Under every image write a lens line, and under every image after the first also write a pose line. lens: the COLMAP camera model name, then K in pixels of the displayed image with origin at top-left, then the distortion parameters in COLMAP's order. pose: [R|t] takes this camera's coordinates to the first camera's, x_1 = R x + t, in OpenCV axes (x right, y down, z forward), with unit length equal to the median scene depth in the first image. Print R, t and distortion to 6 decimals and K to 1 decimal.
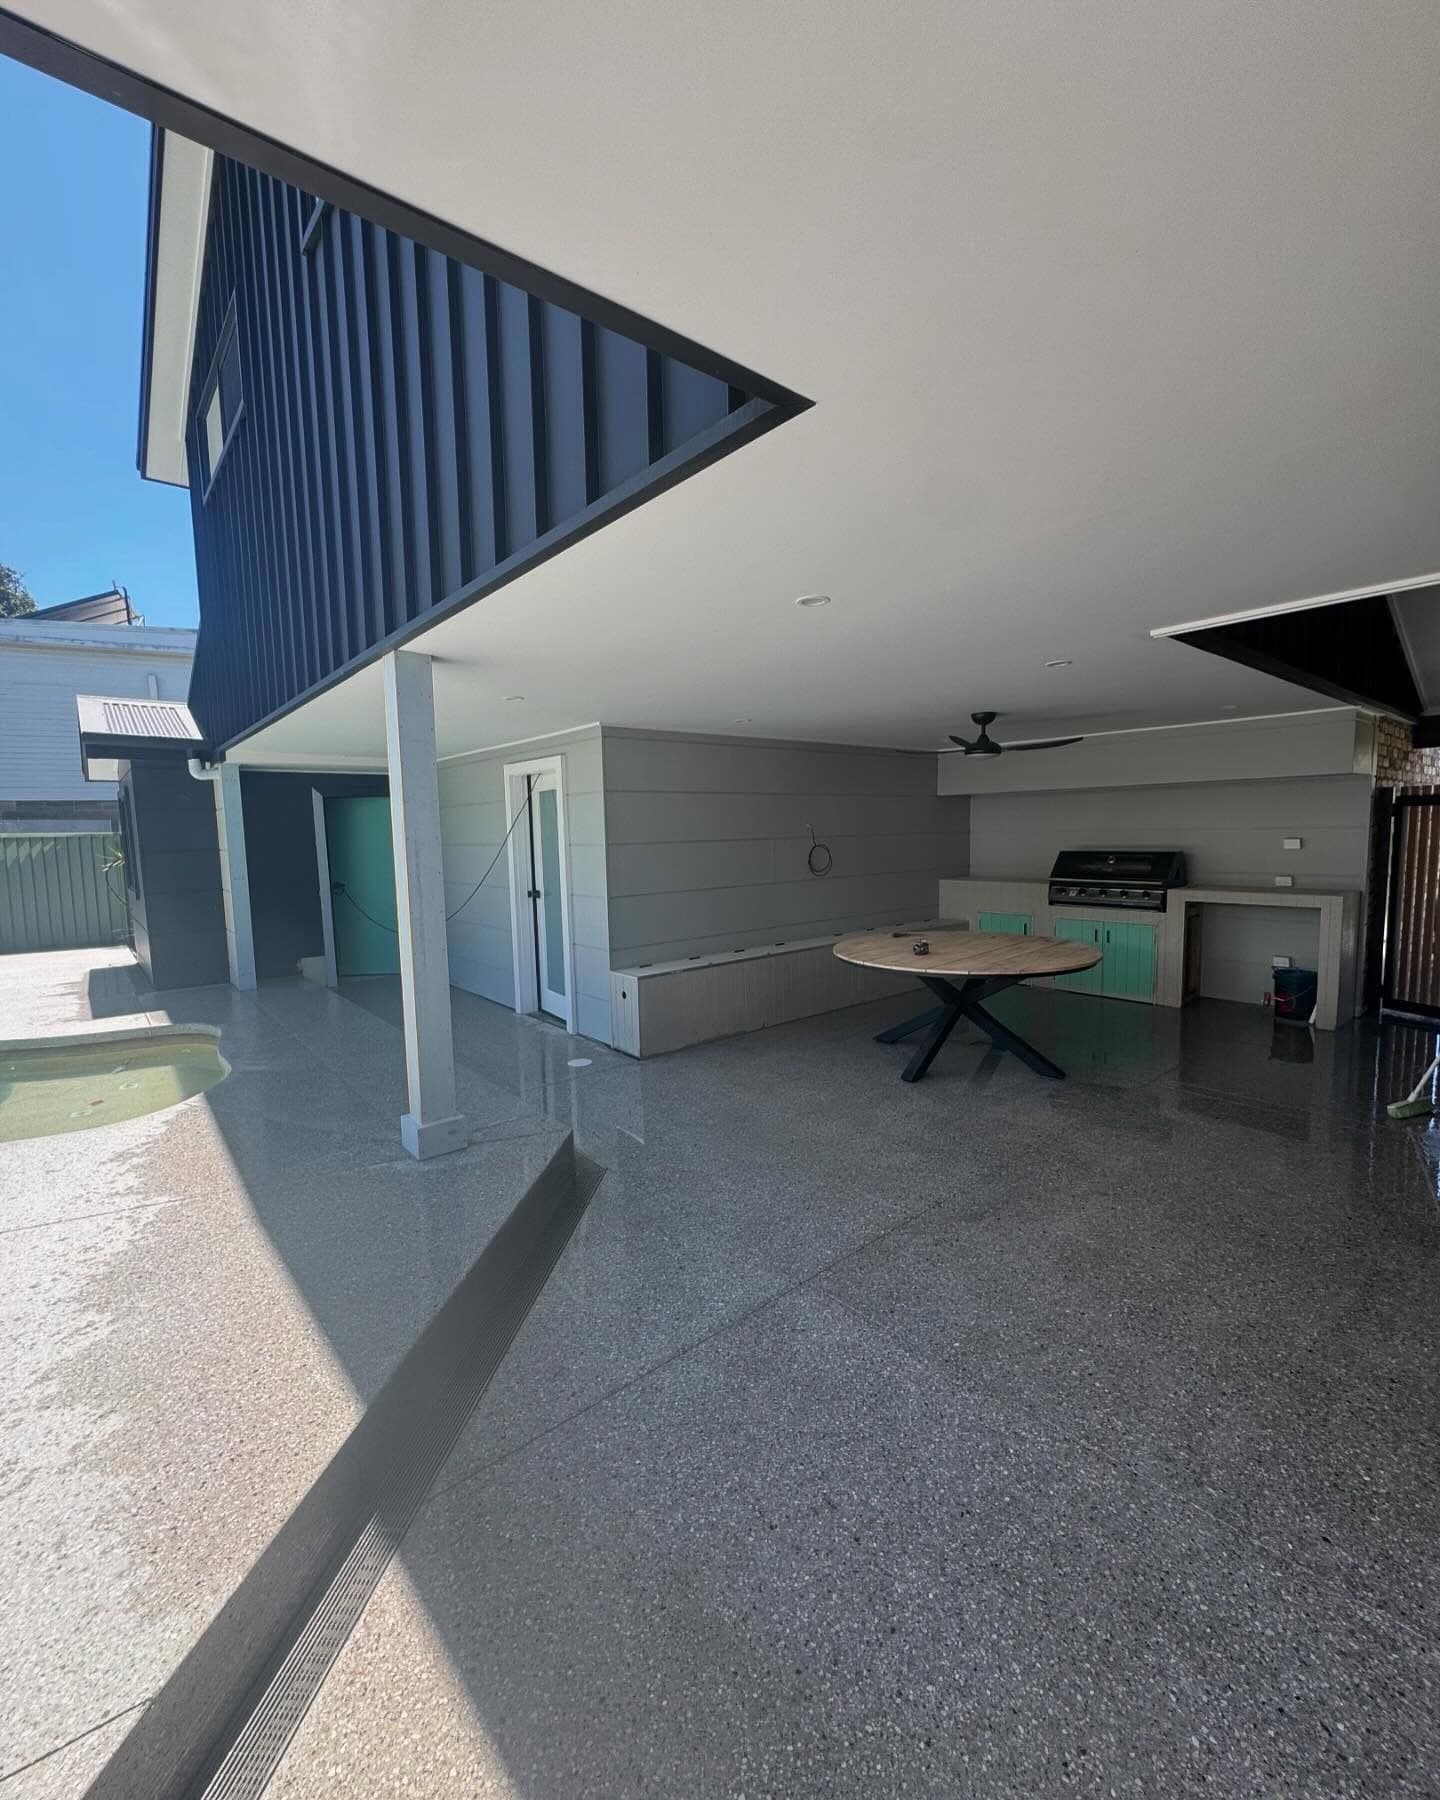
lens RADIAL K [[762.5, 0, 718.6], [0, 762.5, 902.2], [0, 0, 1]] dist [0.000007, -0.000022]
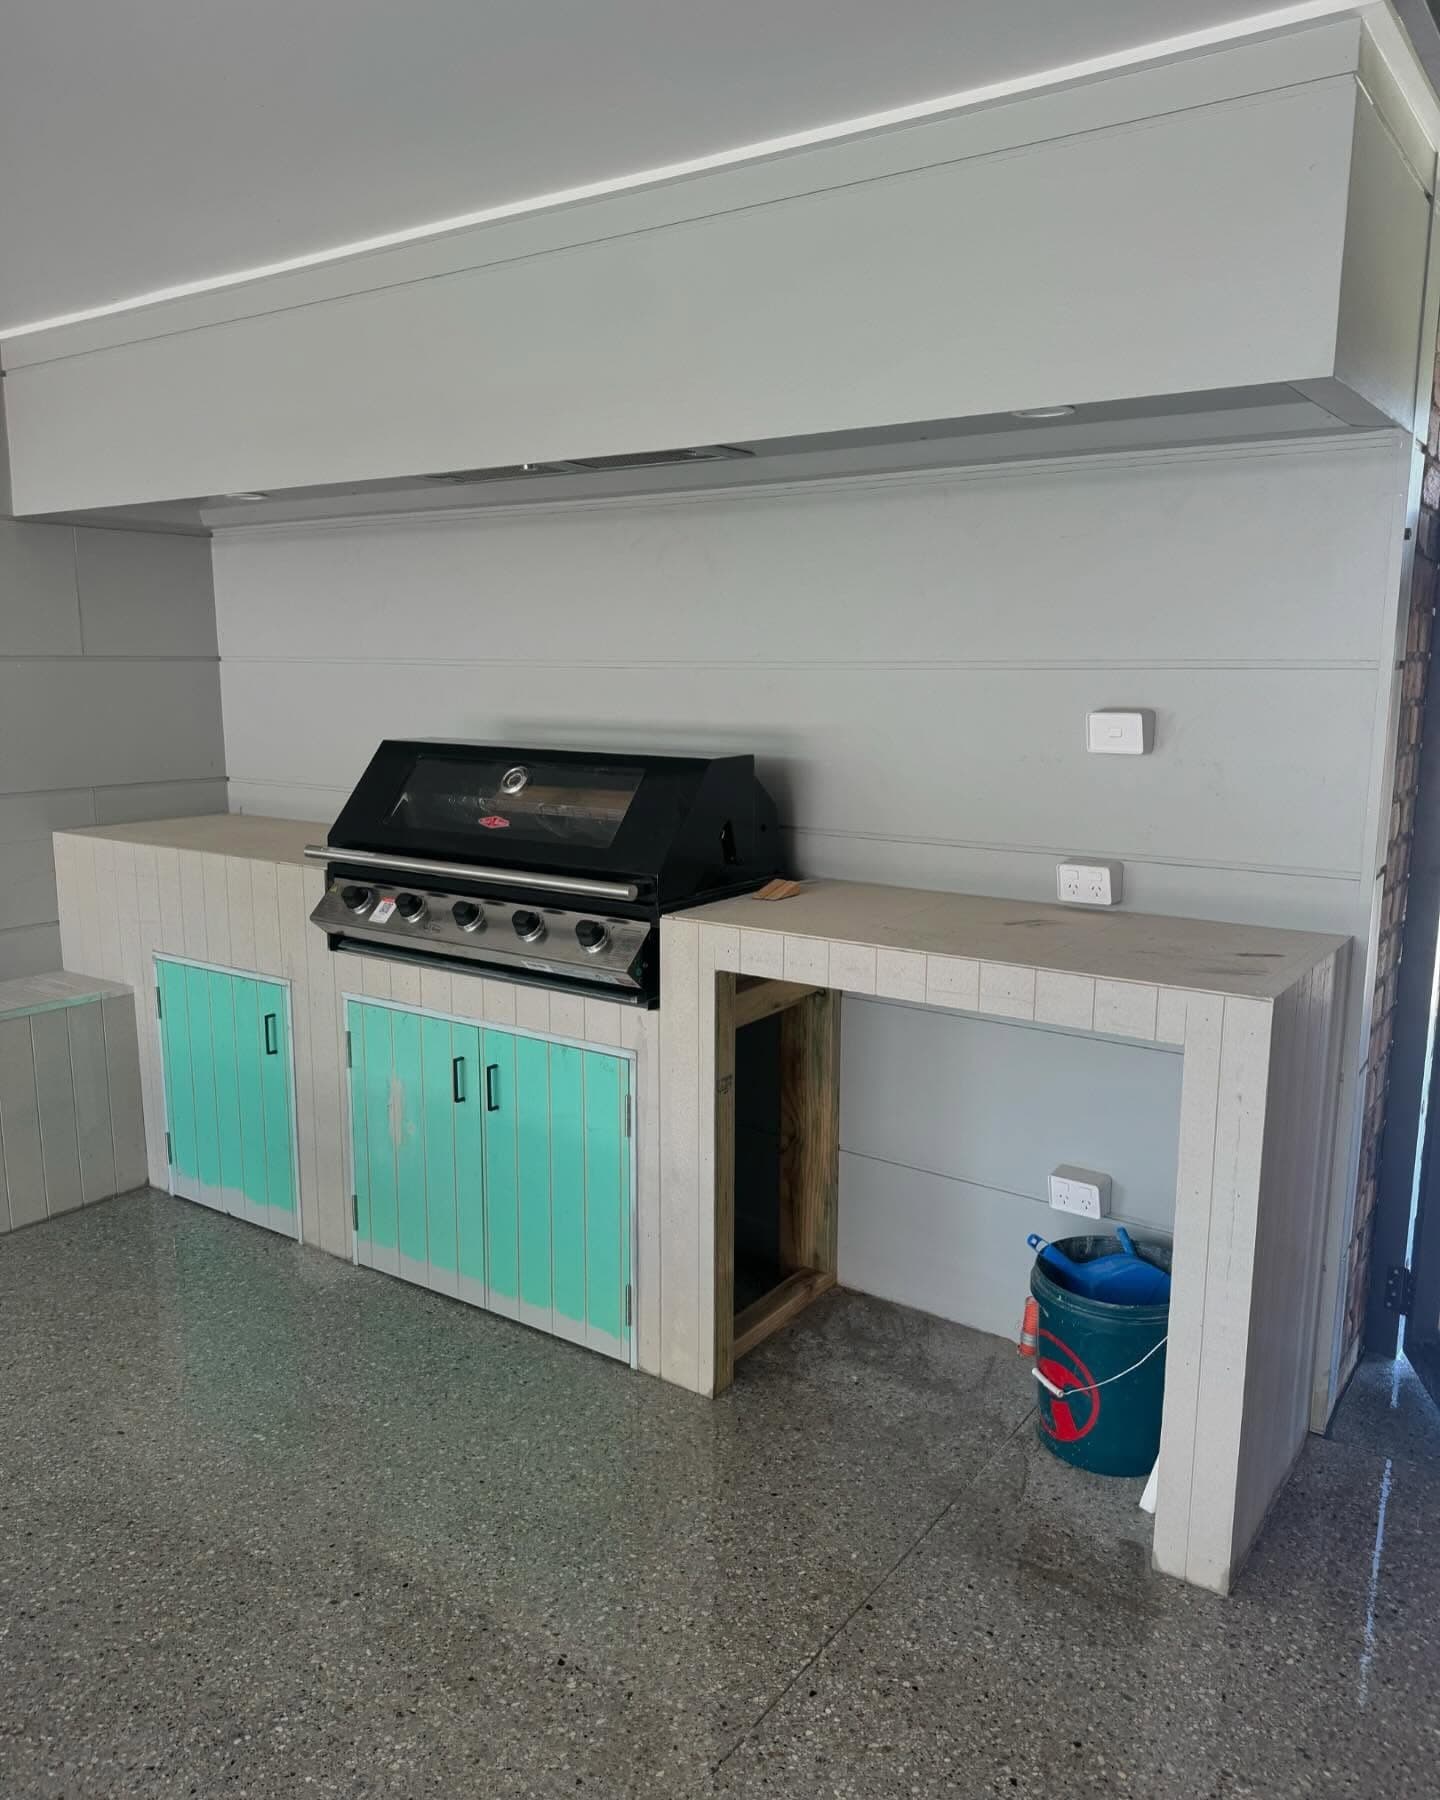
lens RADIAL K [[1363.3, 0, 721.6], [0, 1363.3, 900.0], [0, 0, 1]] dist [0.012472, 0.001773]
pose [[0.966467, -0.017529, 0.256192, 0.489075], [-0.001592, 0.997239, 0.074238, -0.052558], [-0.256786, -0.072157, 0.963771, 0.574712]]
